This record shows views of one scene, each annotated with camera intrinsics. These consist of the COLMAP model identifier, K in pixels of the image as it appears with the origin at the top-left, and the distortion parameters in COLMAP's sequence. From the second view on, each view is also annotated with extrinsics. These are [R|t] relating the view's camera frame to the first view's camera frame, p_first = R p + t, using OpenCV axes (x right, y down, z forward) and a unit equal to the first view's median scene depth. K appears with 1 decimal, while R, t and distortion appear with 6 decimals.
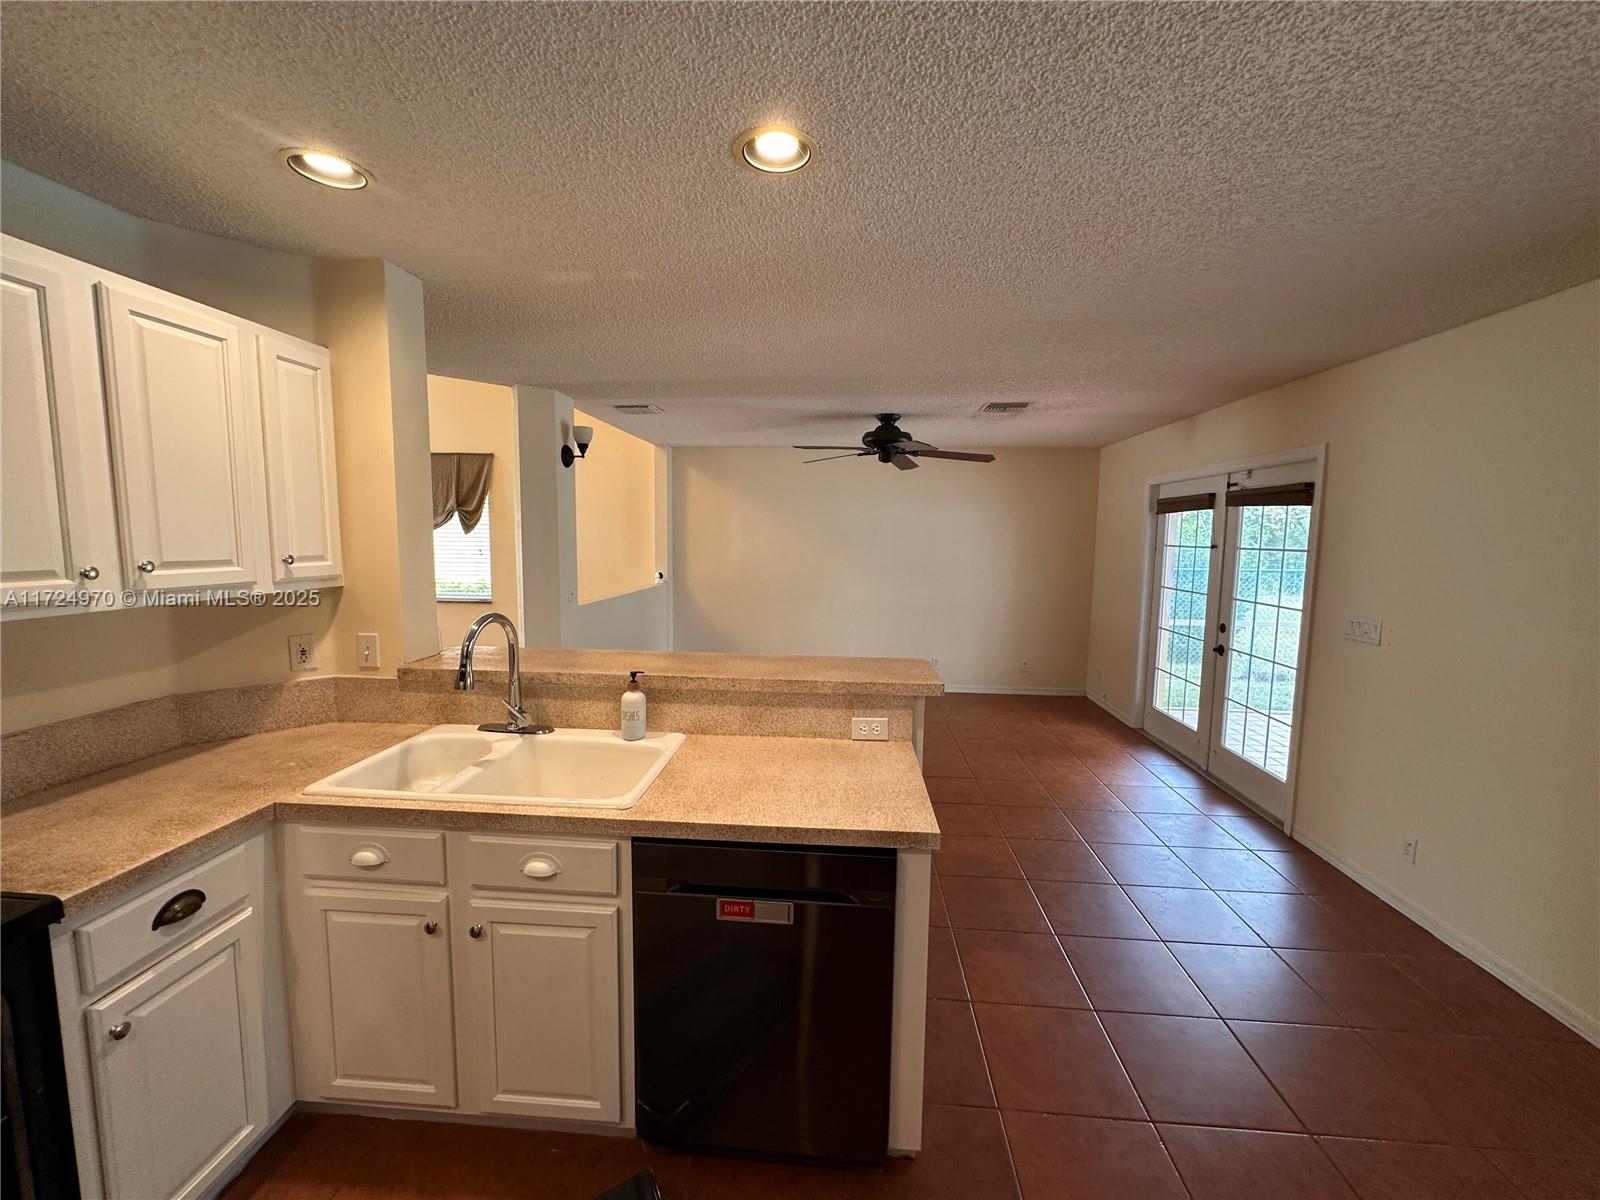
lens RADIAL K [[640.0, 0, 800.0], [0, 640.0, 600.0], [0, 0, 1]] dist [-0.002182, -0.000119]
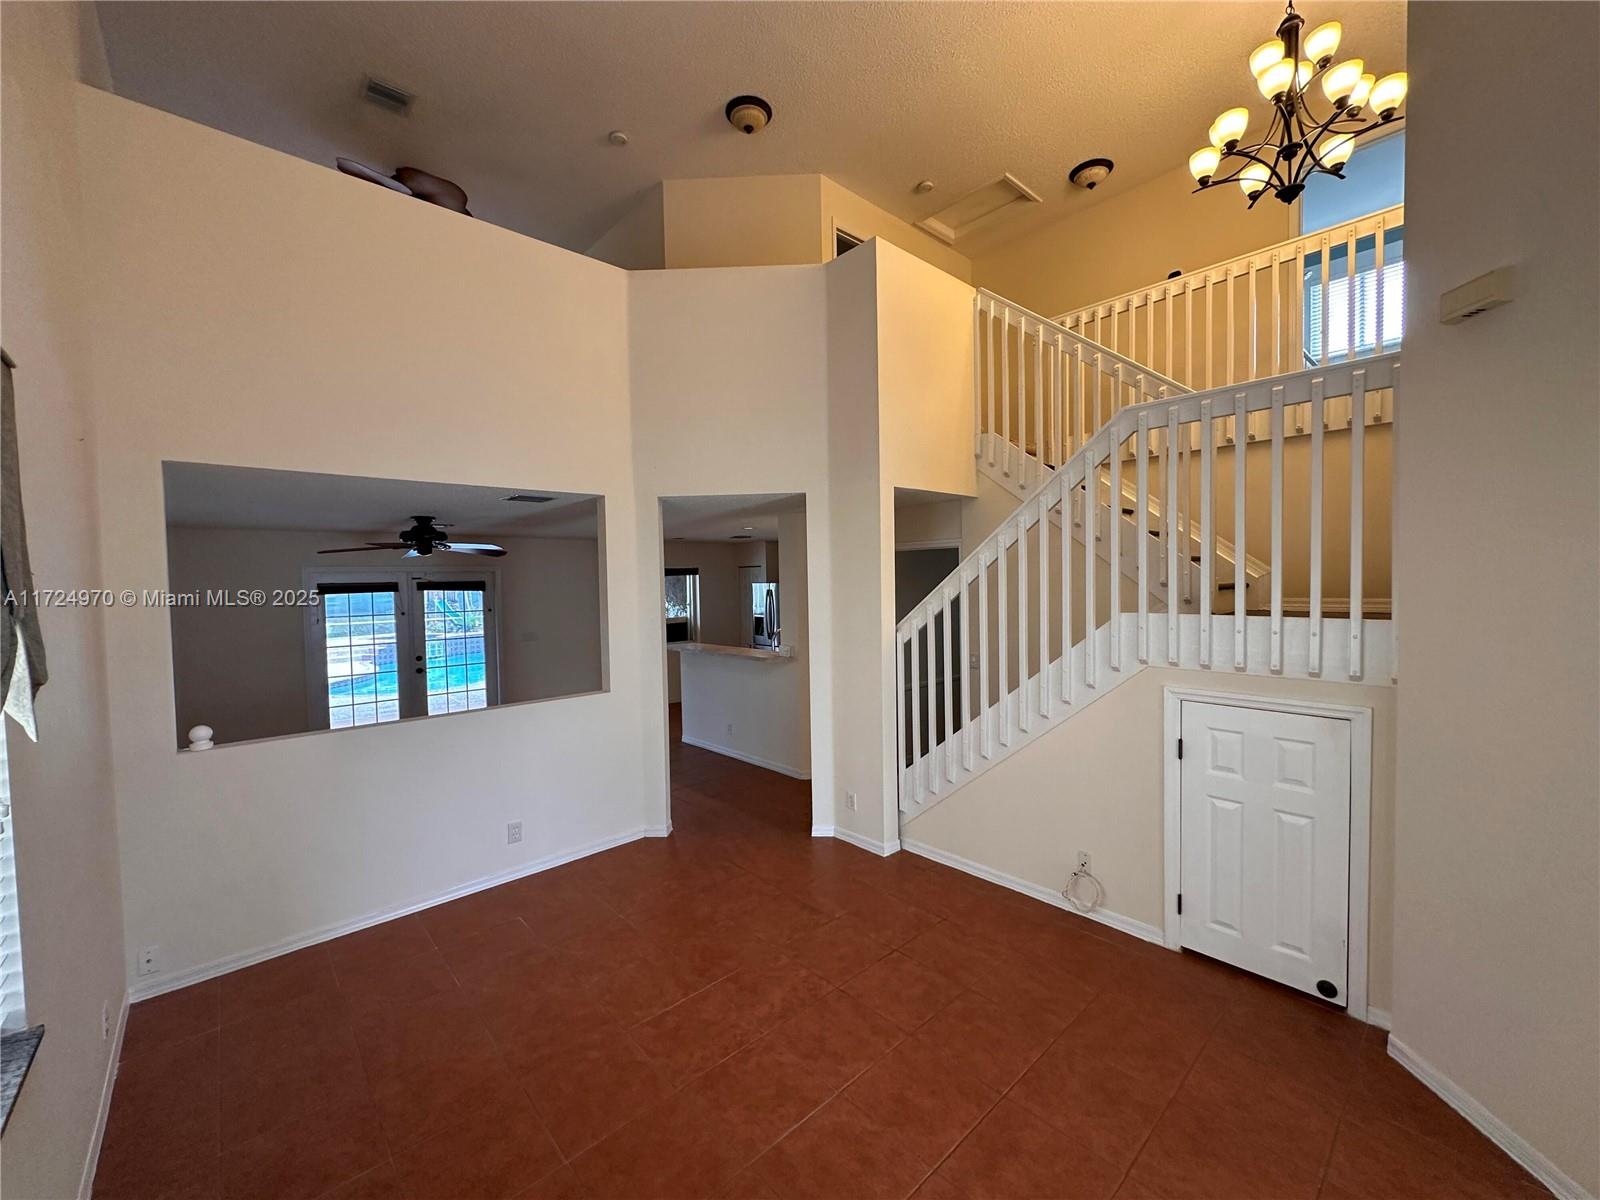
lens RADIAL K [[637.0, 0, 800.0], [0, 637.0, 600.0], [0, 0, 1]] dist [0.000798, -0.000532]
pose [[-0.729551, -0.013061, 0.683802, -1.350257], [0.081680, 0.990998, 0.106073, -0.222900], [-0.679032, 0.133238, -0.721917, 1.572863]]
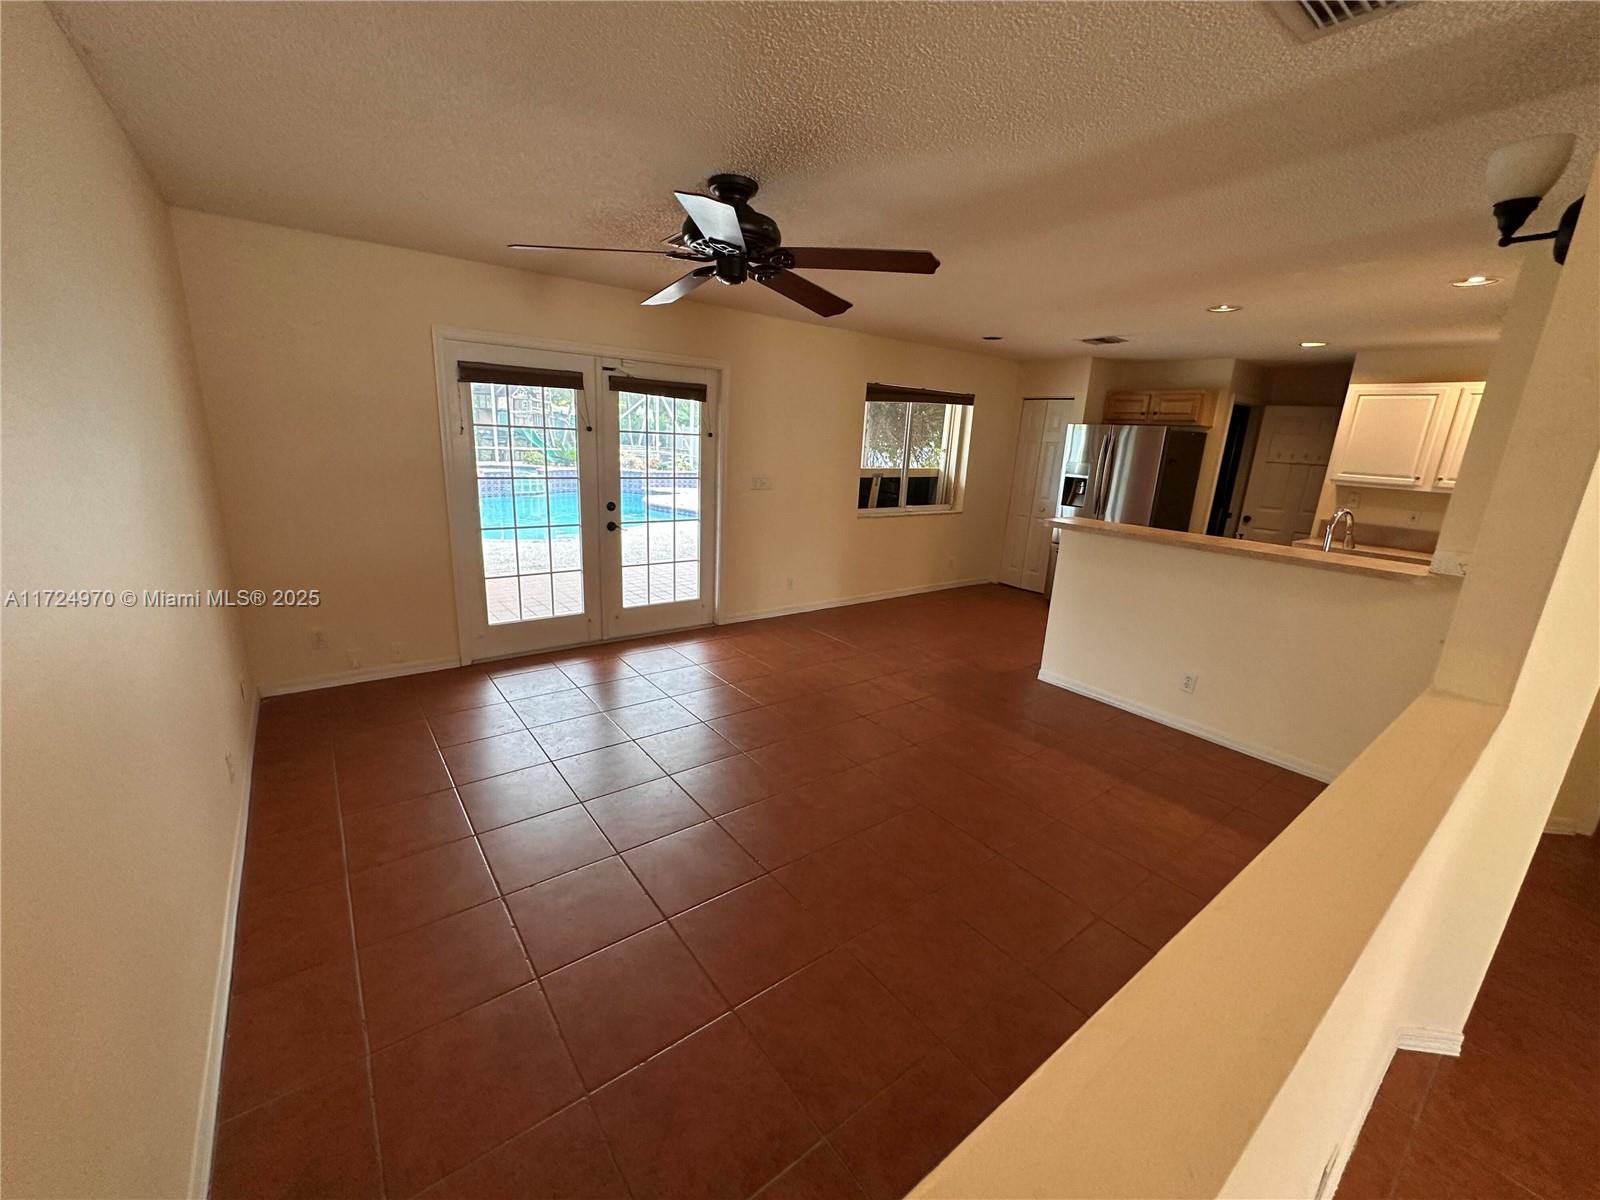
lens RADIAL K [[640.0, 0, 800.0], [0, 640.0, 600.0], [0, 0, 1]] dist [-0.002182, -0.000119]
pose [[-0.679406, -0.228018, 0.697435, -0.363768], [0.015165, 0.945925, 0.324032, -0.157544], [-0.733606, 0.230726, -0.639209, 1.531870]]
